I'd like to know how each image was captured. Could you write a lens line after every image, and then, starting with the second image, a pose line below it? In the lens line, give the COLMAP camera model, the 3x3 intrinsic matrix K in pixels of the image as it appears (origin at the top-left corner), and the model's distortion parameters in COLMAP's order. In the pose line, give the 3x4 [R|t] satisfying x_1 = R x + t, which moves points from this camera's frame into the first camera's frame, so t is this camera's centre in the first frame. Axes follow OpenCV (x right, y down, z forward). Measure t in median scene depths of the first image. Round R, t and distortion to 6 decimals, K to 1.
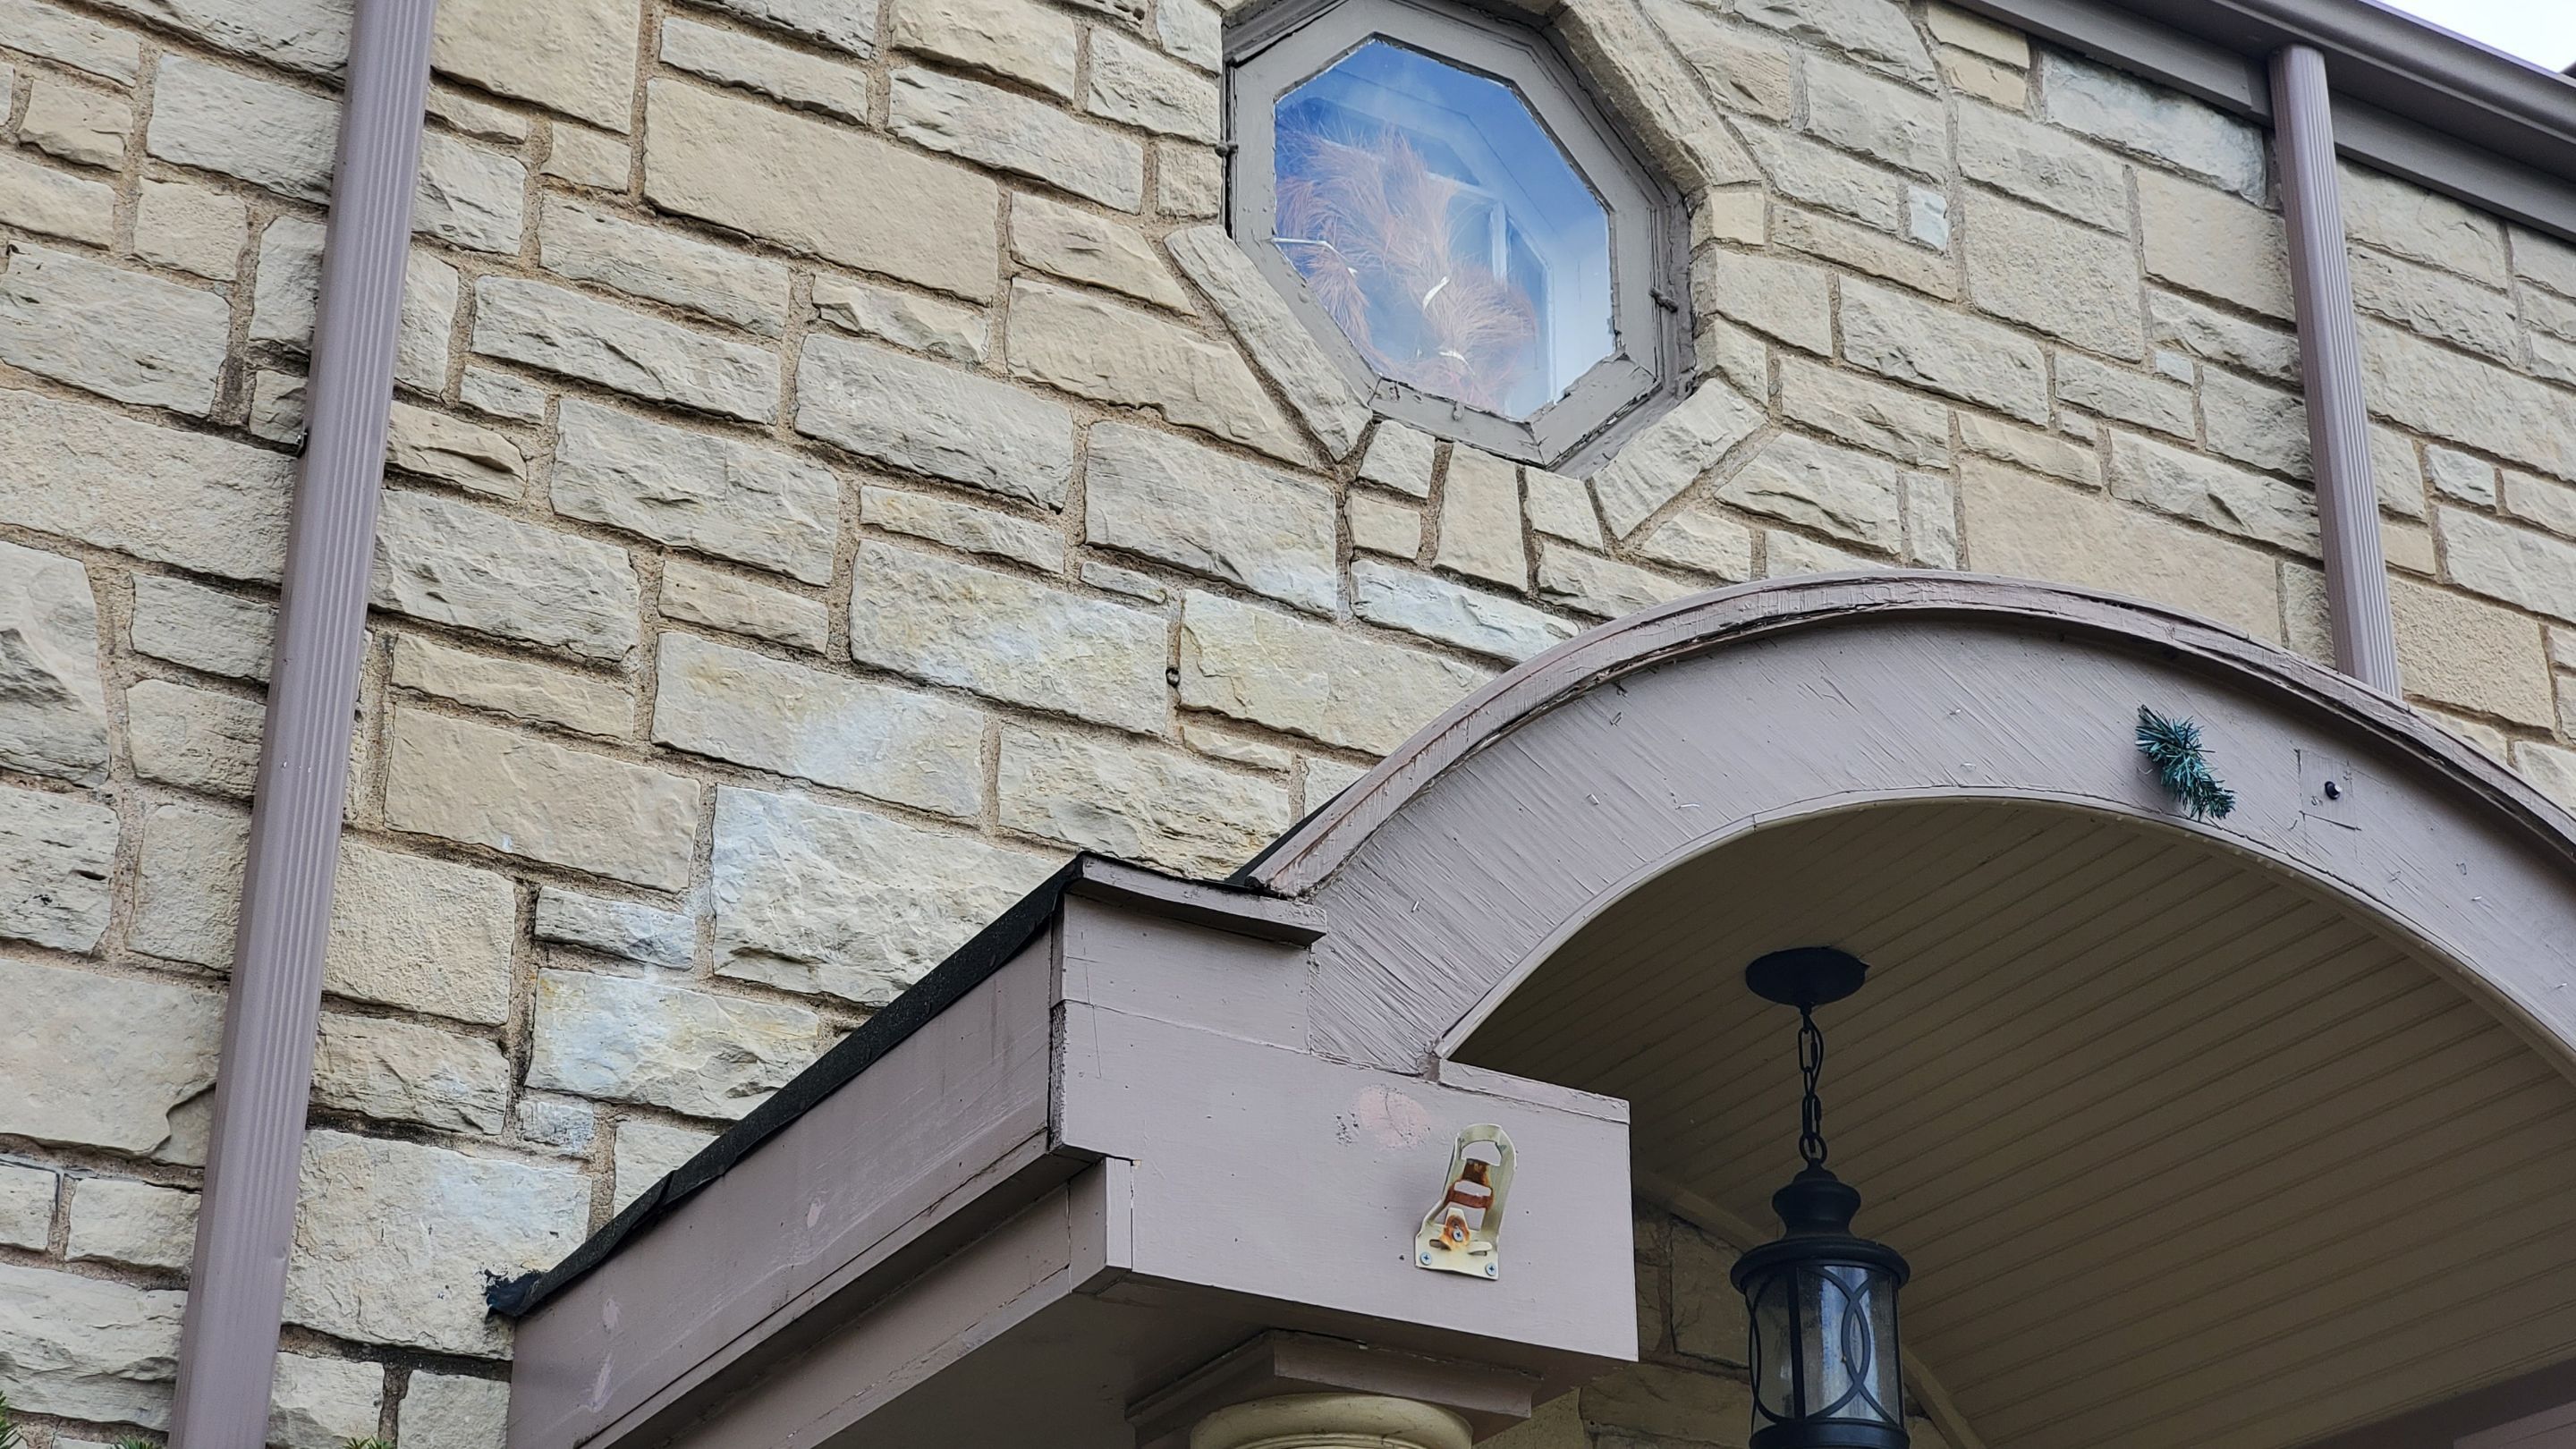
lens RADIAL K [[3979.8, 0, 1278.7], [0, 3979.8, 733.5], [0, 0, 1]] dist [0.047372, 0.000000]
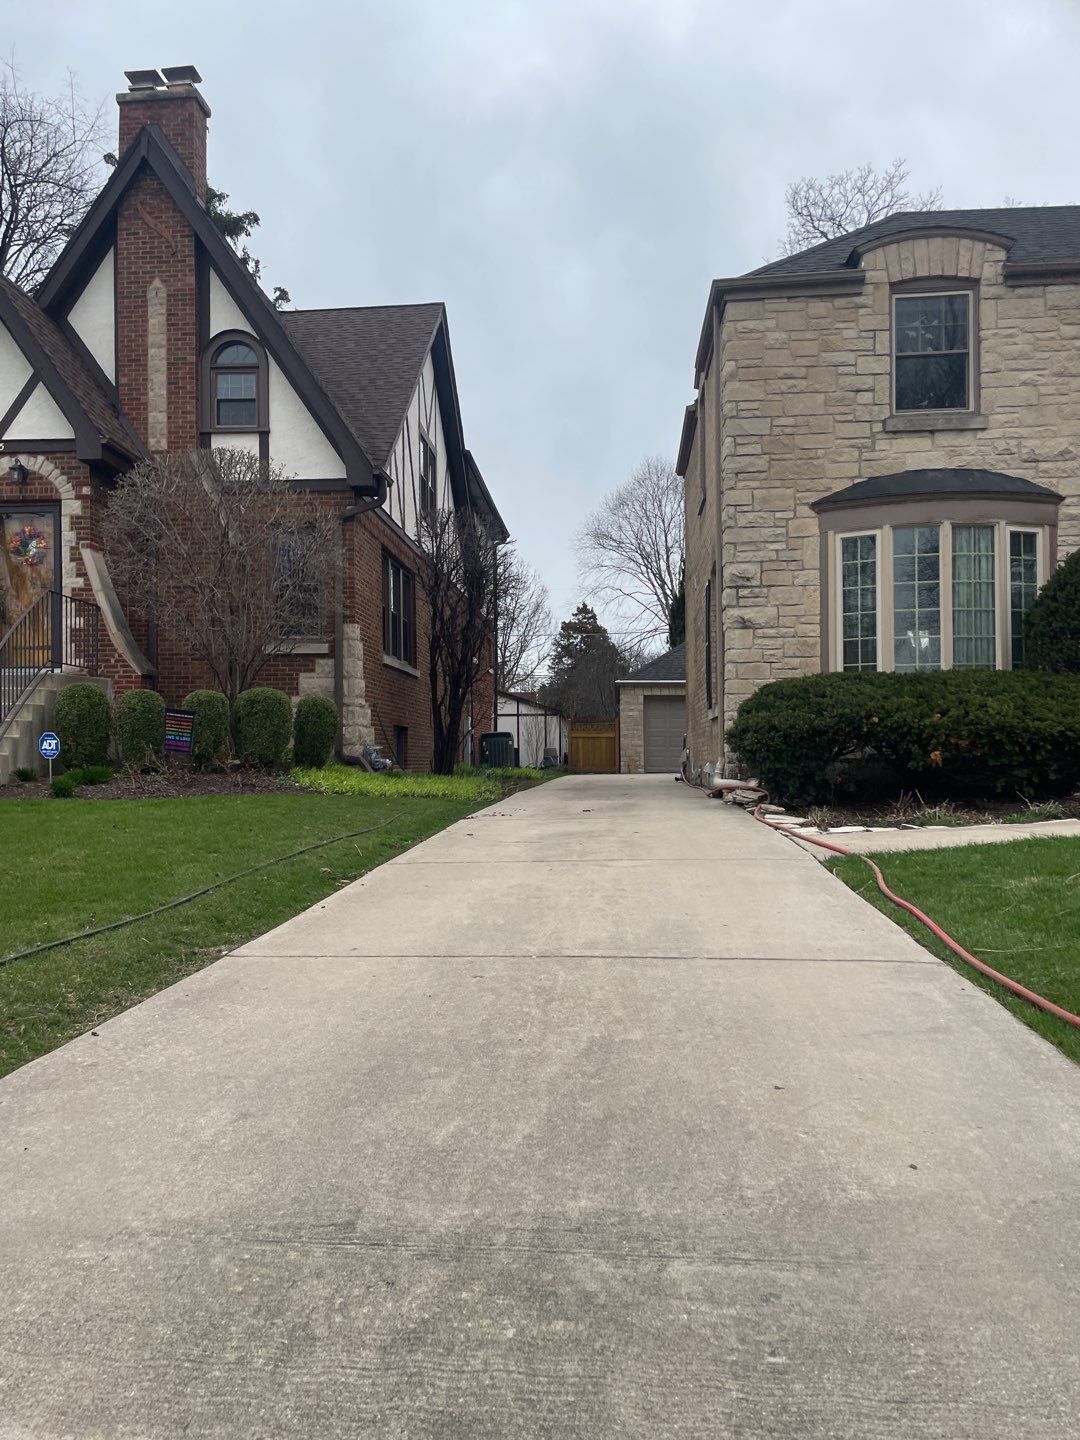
lens RADIAL K [[1062.6, 0, 532.4], [0, 1062.6, 741.2], [0, 0, 1]] dist [0.091986, -0.122350]
pose [[0.817598, -0.020206, -0.575435, 0.152711], [0.262685, 0.902410, 0.341545, -0.636491], [0.512377, -0.430405, 0.743116, -2.084489]]
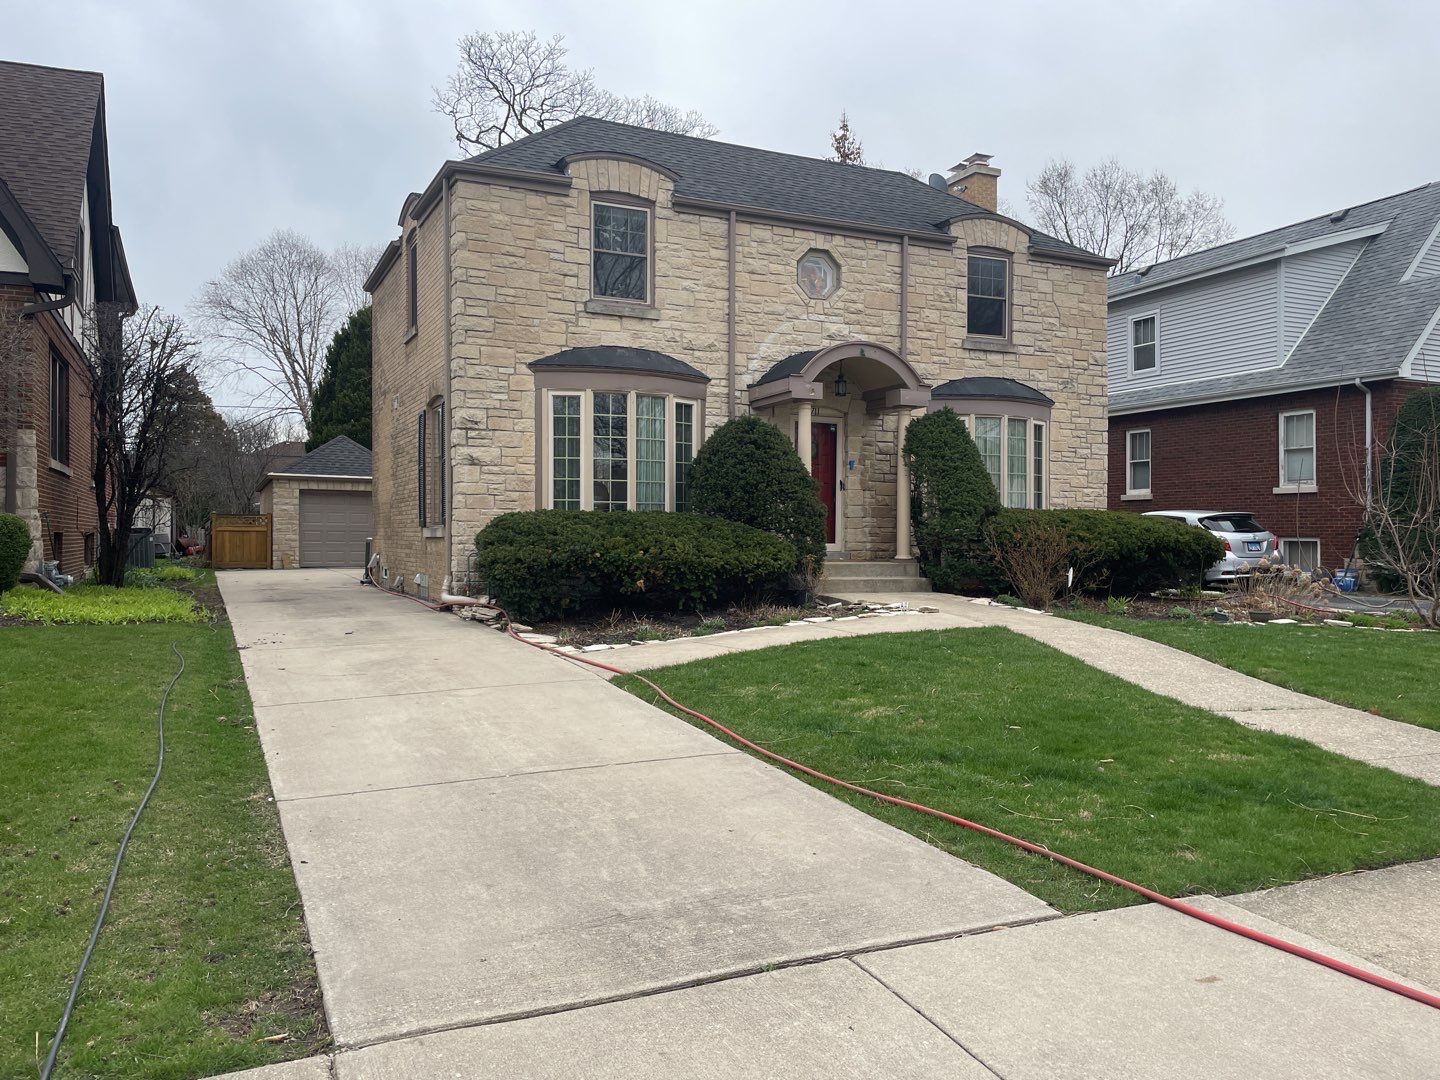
lens RADIAL K [[1062.6, 0, 722.8], [0, 1062.6, 530.7], [0, 0, 1]] dist [0.091986, -0.122350]
pose [[0.996911, -0.002772, -0.078488, 0.015230], [0.036816, 0.899262, 0.435858, -1.004930], [0.069373, -0.437401, 0.896587, -2.530279]]
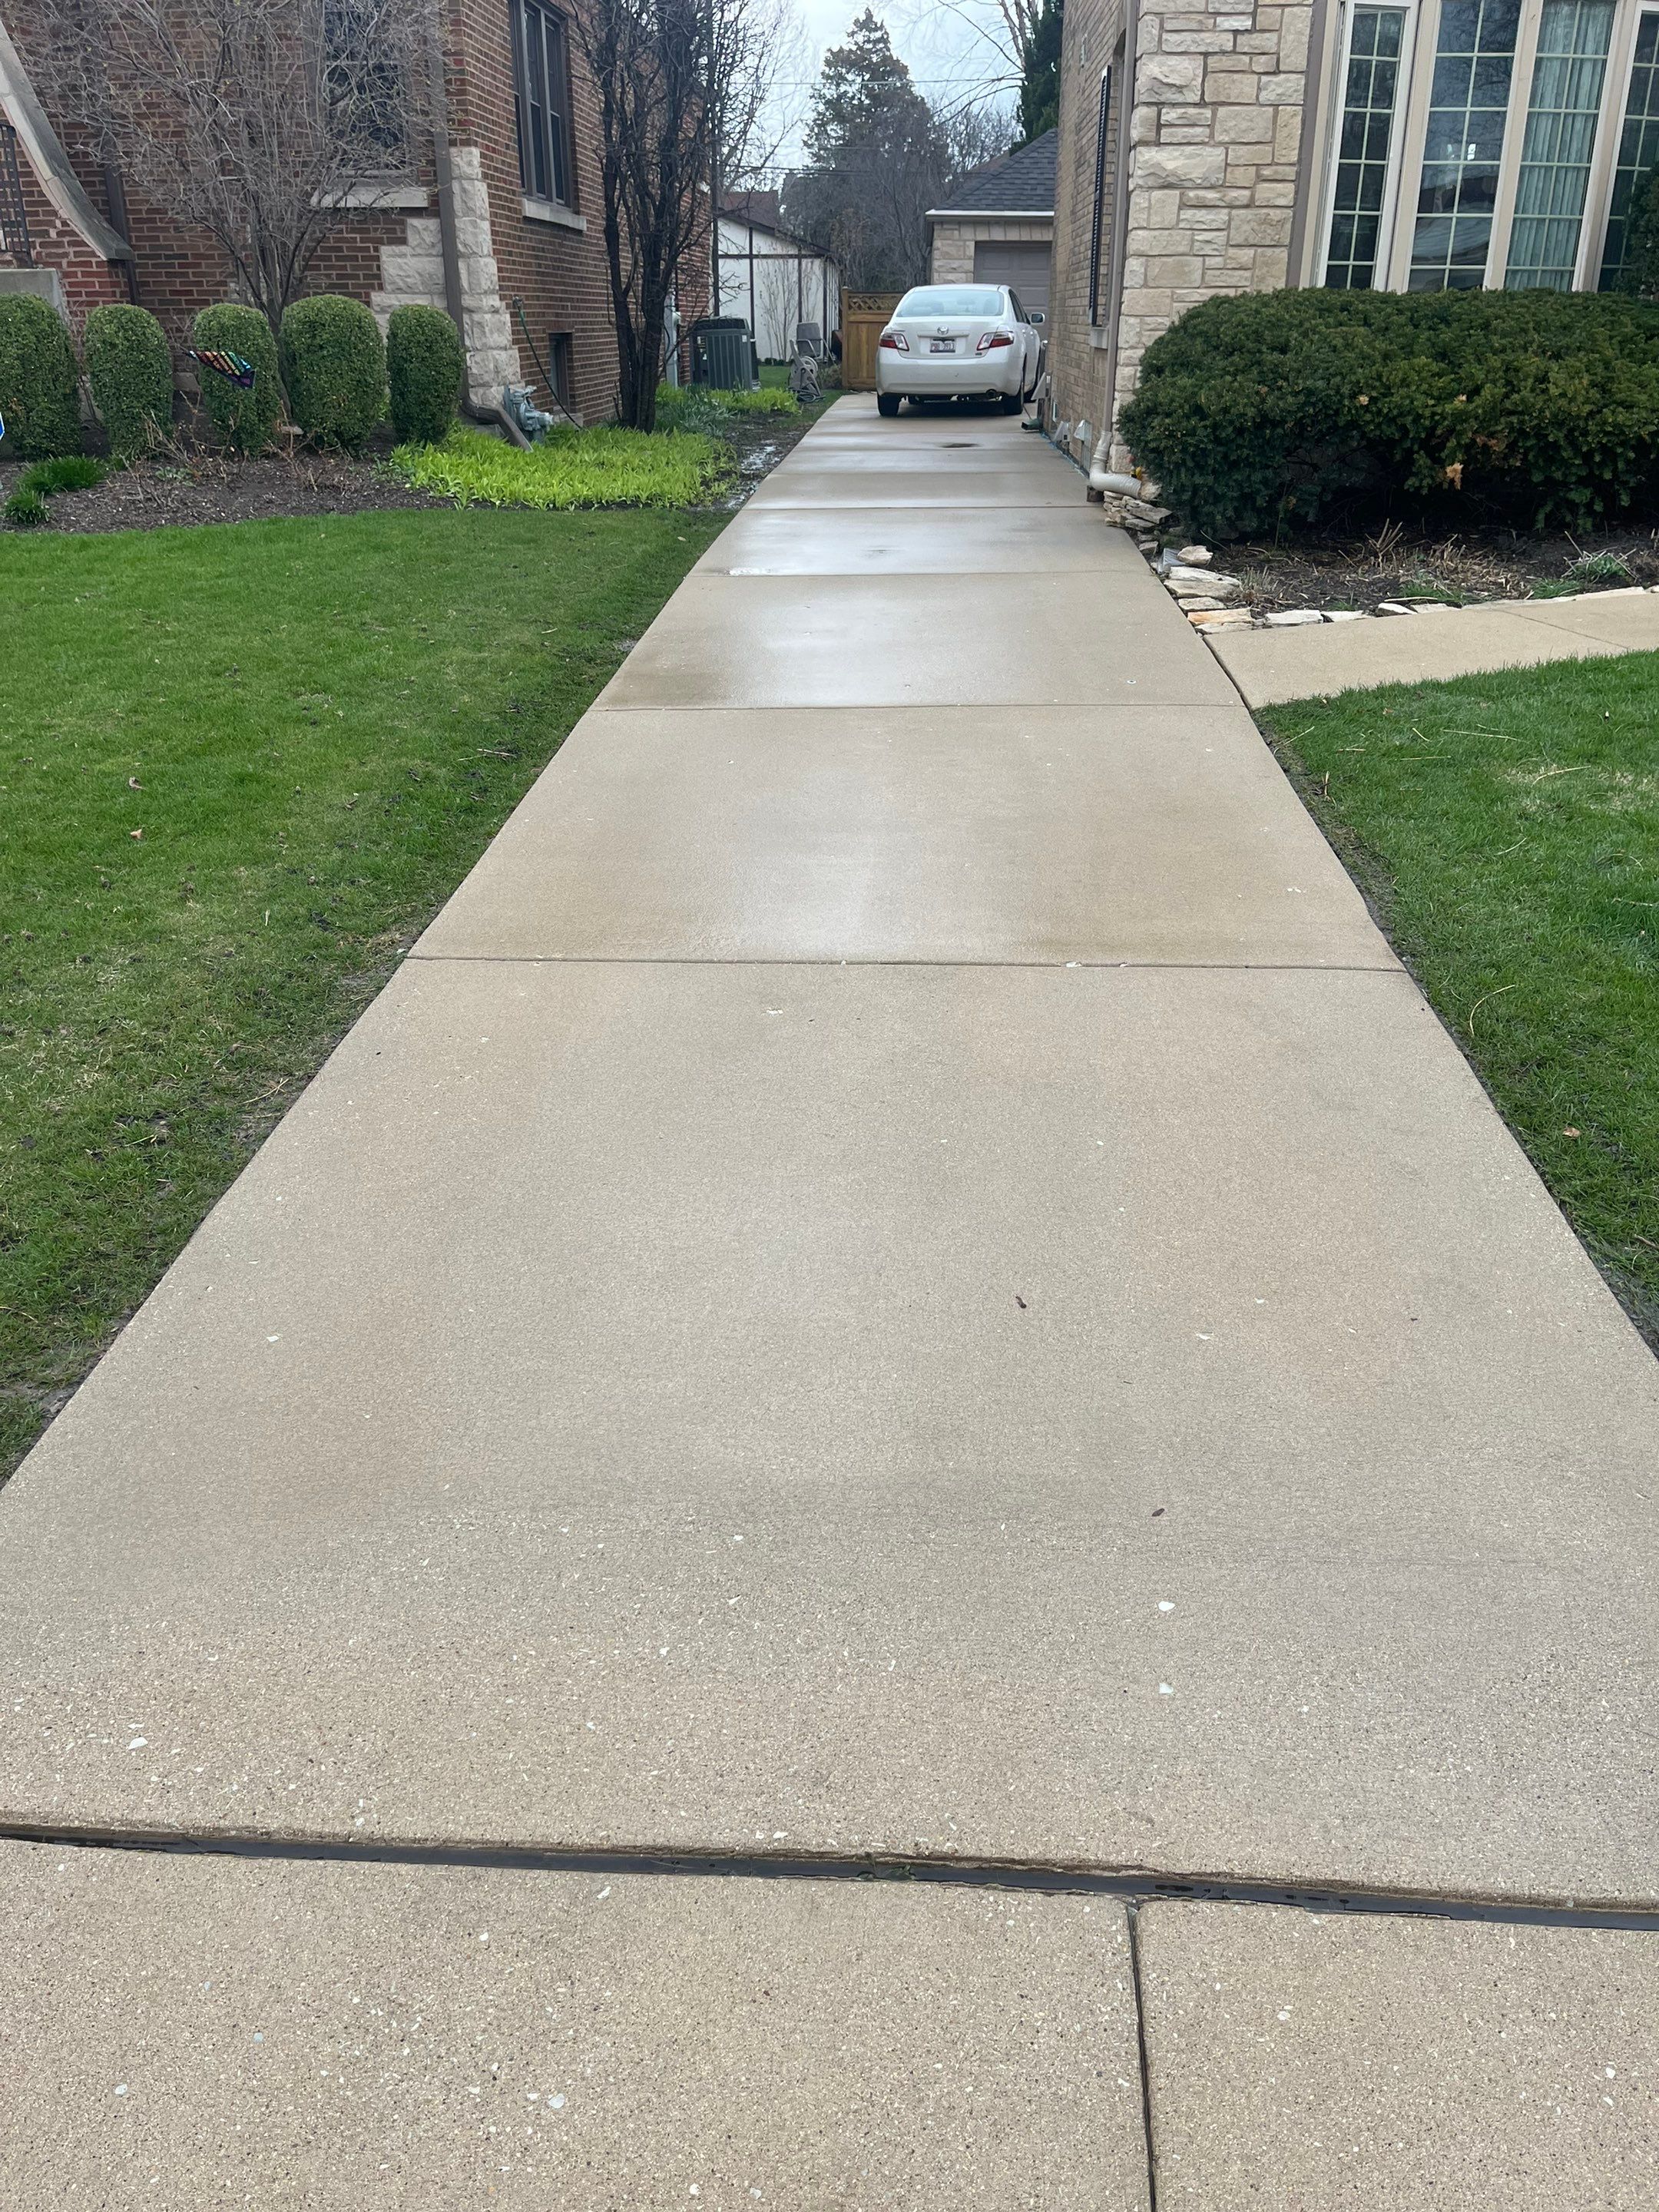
lens RADIAL K [[1632.3, 0, 848.2], [0, 1632.3, 1107.0], [0, 0, 1]] dist [0.091986, -0.122350]
pose [[0.840835, 0.230344, -0.489835, 0.140939], [0.241108, 0.650824, 0.719927, -0.812499], [0.484627, -0.723443, 0.491697, -2.044650]]
